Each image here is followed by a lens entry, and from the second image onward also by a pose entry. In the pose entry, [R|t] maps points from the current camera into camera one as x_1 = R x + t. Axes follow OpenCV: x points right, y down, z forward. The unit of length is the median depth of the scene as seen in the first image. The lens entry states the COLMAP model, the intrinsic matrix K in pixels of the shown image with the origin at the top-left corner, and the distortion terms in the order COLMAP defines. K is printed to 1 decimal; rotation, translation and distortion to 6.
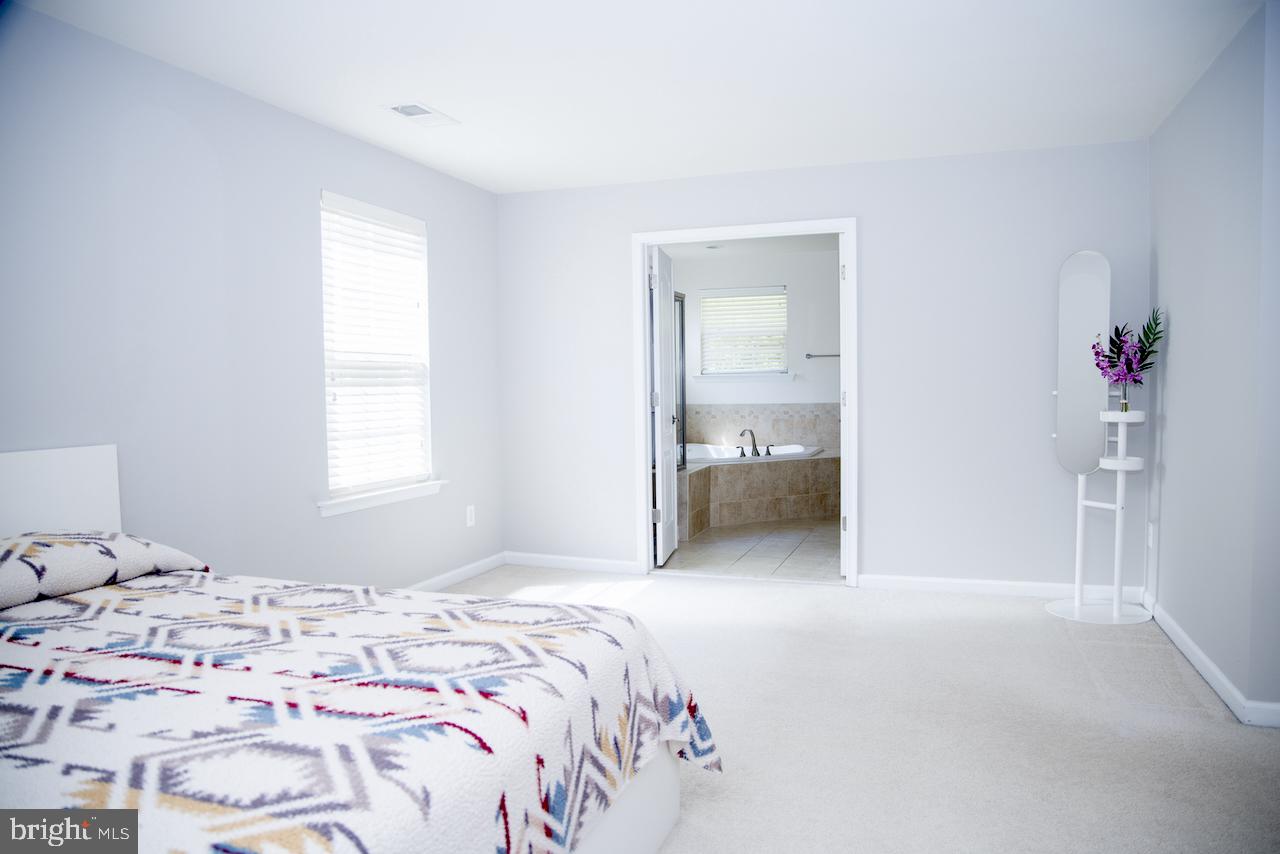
lens RADIAL K [[895.6, 0, 640.0], [0, 895.6, 427.0], [0, 0, 1]] dist [-0.001288, 0.000099]
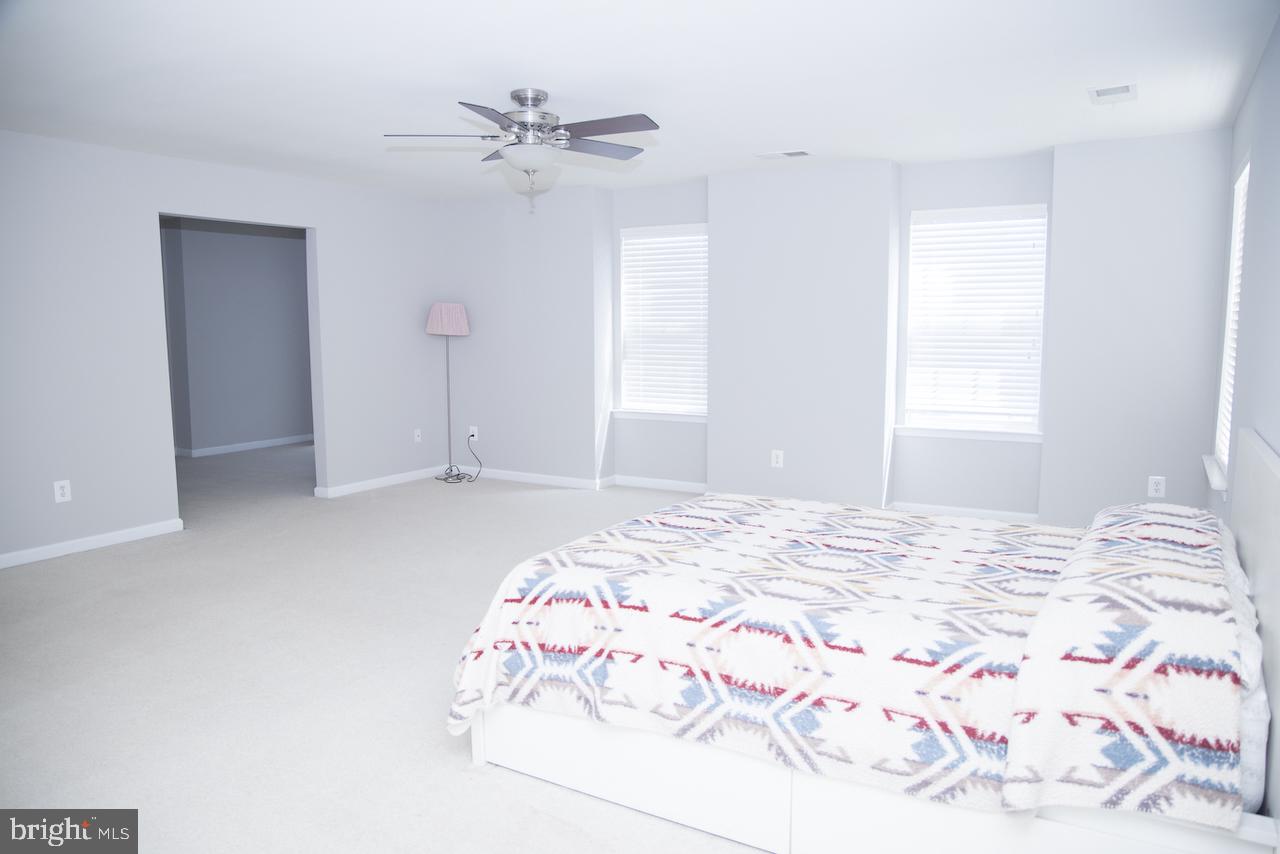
lens RADIAL K [[895.6, 0, 640.0], [0, 895.6, 427.0], [0, 0, 1]] dist [-0.001288, 0.000099]
pose [[-0.978496, 0.017662, 0.205507, -0.213724], [0.045401, 0.990335, 0.131056, -0.193896], [-0.201206, 0.137568, -0.969841, 2.548588]]
